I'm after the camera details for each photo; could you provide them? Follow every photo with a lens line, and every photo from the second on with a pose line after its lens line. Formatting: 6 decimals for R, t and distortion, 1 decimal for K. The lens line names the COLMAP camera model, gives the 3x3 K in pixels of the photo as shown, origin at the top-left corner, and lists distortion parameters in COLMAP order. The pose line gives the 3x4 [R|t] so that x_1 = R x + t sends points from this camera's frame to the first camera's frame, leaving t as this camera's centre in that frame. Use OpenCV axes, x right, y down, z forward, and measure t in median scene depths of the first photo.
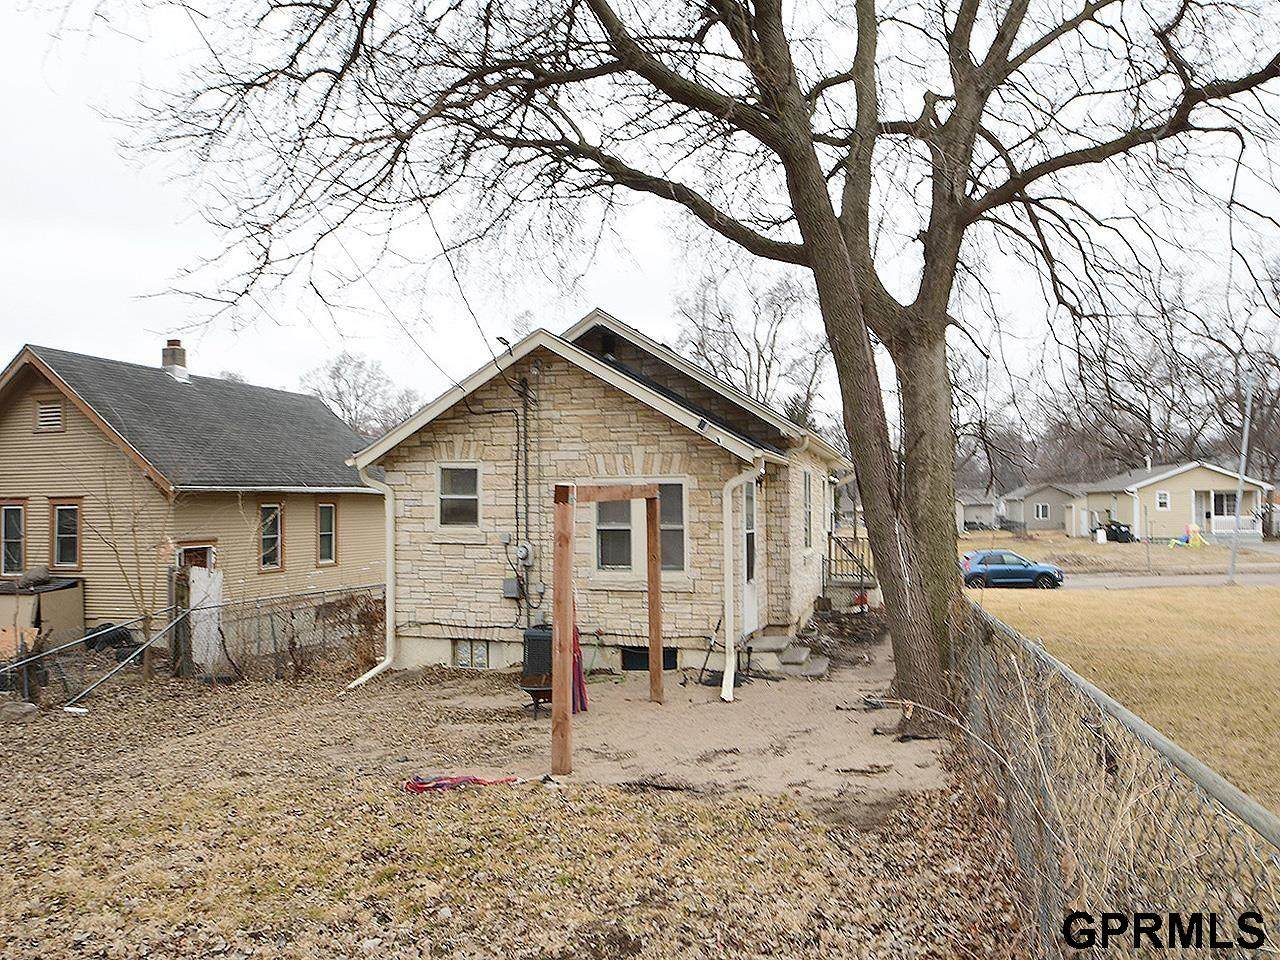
lens RADIAL K [[874.6, 0, 641.3], [0, 874.6, 484.5], [0, 0, 1]] dist [-0.027440, -0.003697]
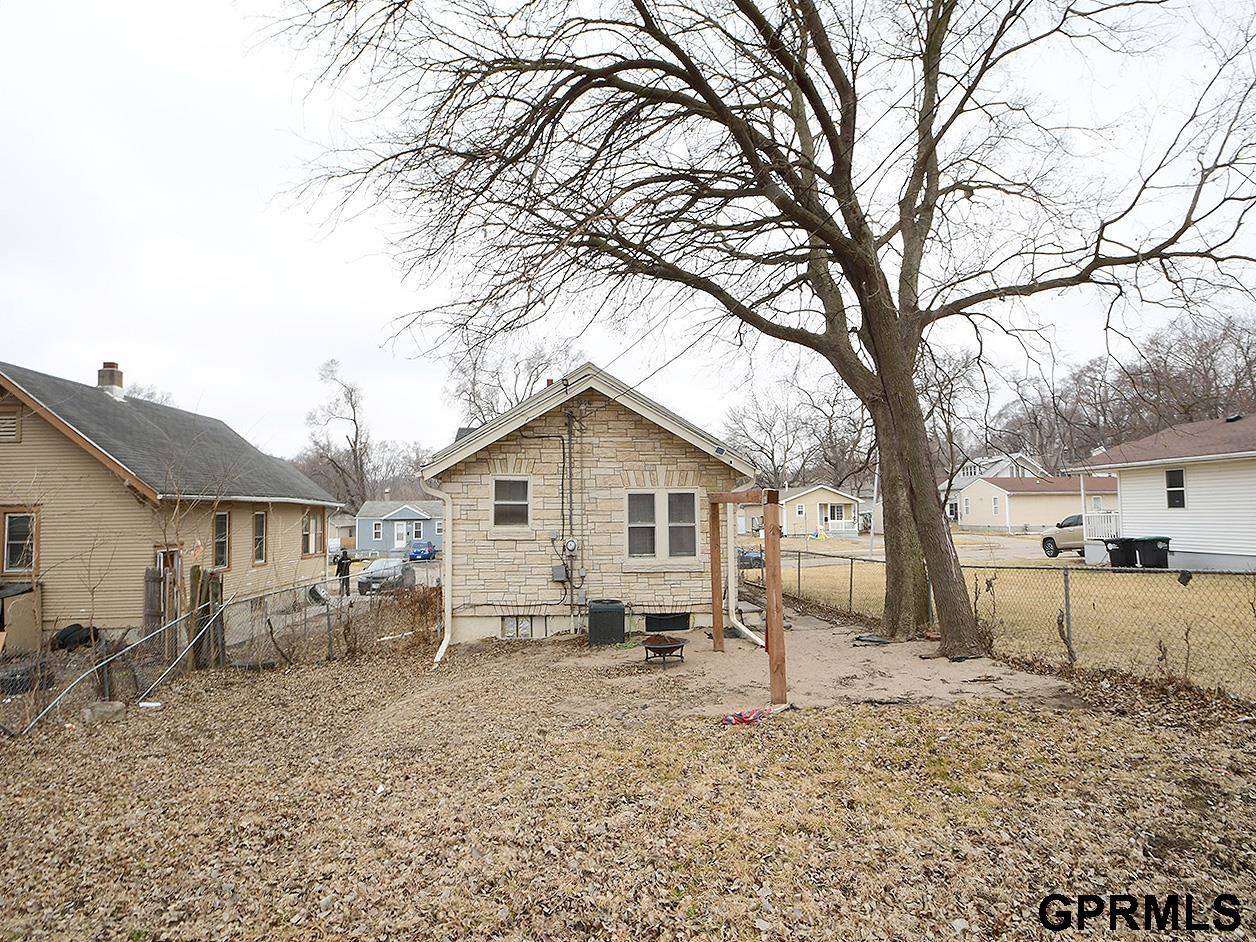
lens RADIAL K [[641.3, 0, 628.0], [0, 641.3, 471.0], [0, 0, 1]] dist [-0.004321, -0.001026]
pose [[0.949156, 0.017406, 0.314326, -0.343907], [-0.003422, 0.998982, -0.044986, 0.009441], [-0.314789, 0.041623, 0.948249, 0.062984]]
